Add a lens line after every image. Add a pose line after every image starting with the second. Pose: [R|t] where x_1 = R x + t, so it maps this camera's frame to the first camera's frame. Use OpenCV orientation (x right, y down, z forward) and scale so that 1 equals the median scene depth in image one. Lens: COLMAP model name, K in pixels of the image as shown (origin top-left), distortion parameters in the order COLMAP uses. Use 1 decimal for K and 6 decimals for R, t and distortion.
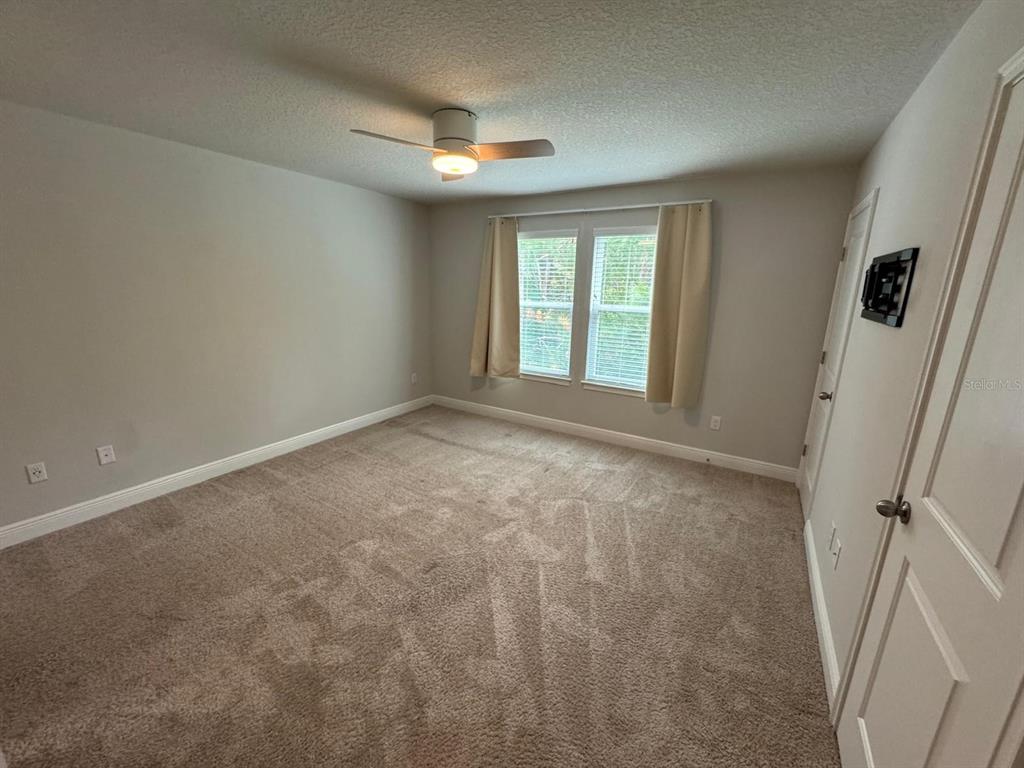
lens RADIAL K [[410.2, 0, 512.0], [0, 410.2, 384.0], [0, 0, 1]] dist [-0.004178, -0.000132]
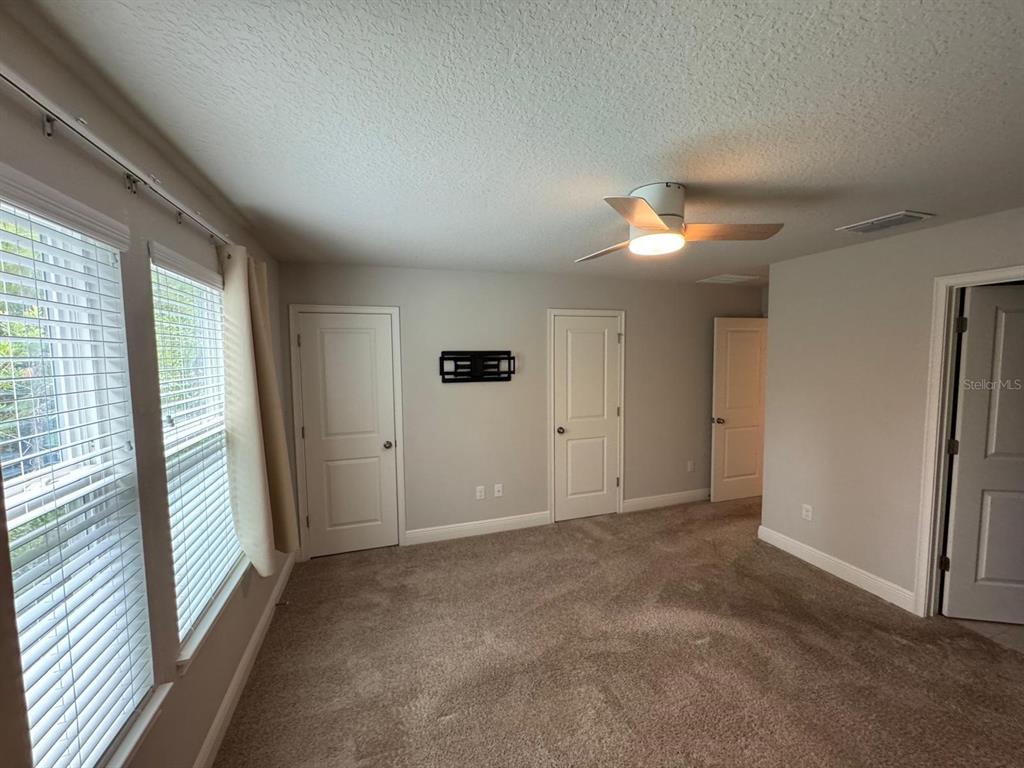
lens RADIAL K [[410.2, 0, 512.0], [0, 410.2, 384.0], [0, 0, 1]] dist [-0.004178, -0.000132]
pose [[-0.746800, -0.065011, 0.661864, -0.274219], [0.153235, 0.951612, 0.266371, -0.300230], [-0.647155, 0.300346, -0.700702, 1.058597]]
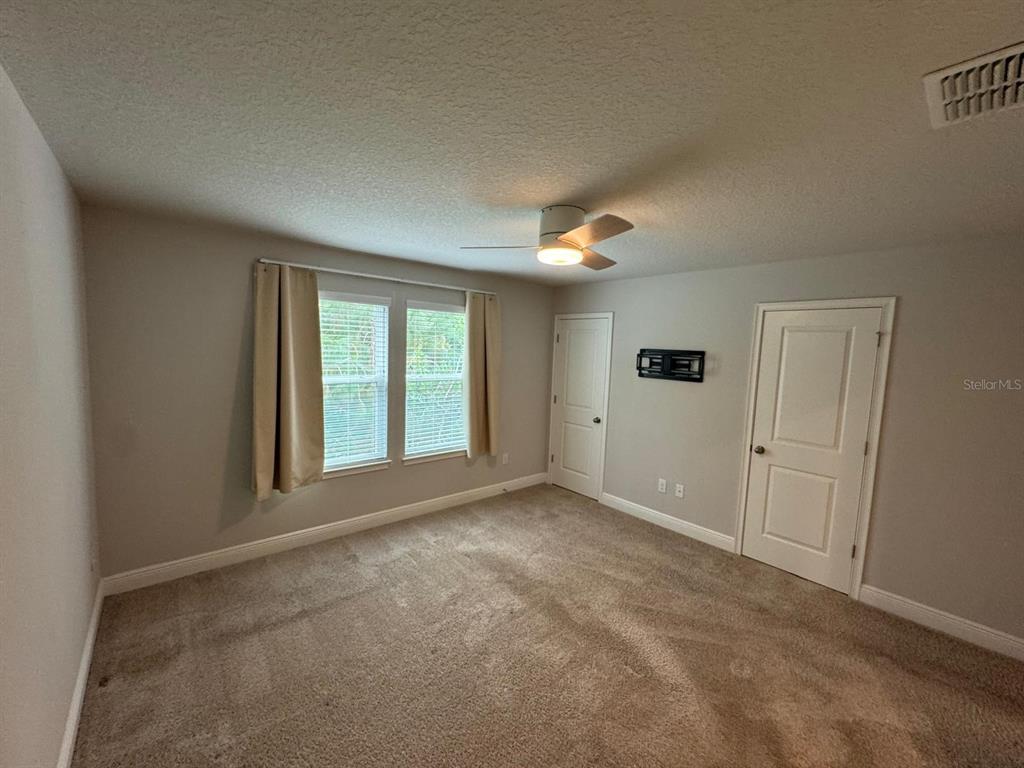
lens RADIAL K [[410.2, 0, 512.0], [0, 410.2, 384.0], [0, 0, 1]] dist [-0.004178, -0.000132]
pose [[0.322335, -0.098551, 0.941482, -0.638885], [0.199516, 0.979298, 0.034202, -0.163779], [-0.925361, 0.176816, 0.335324, 0.467269]]
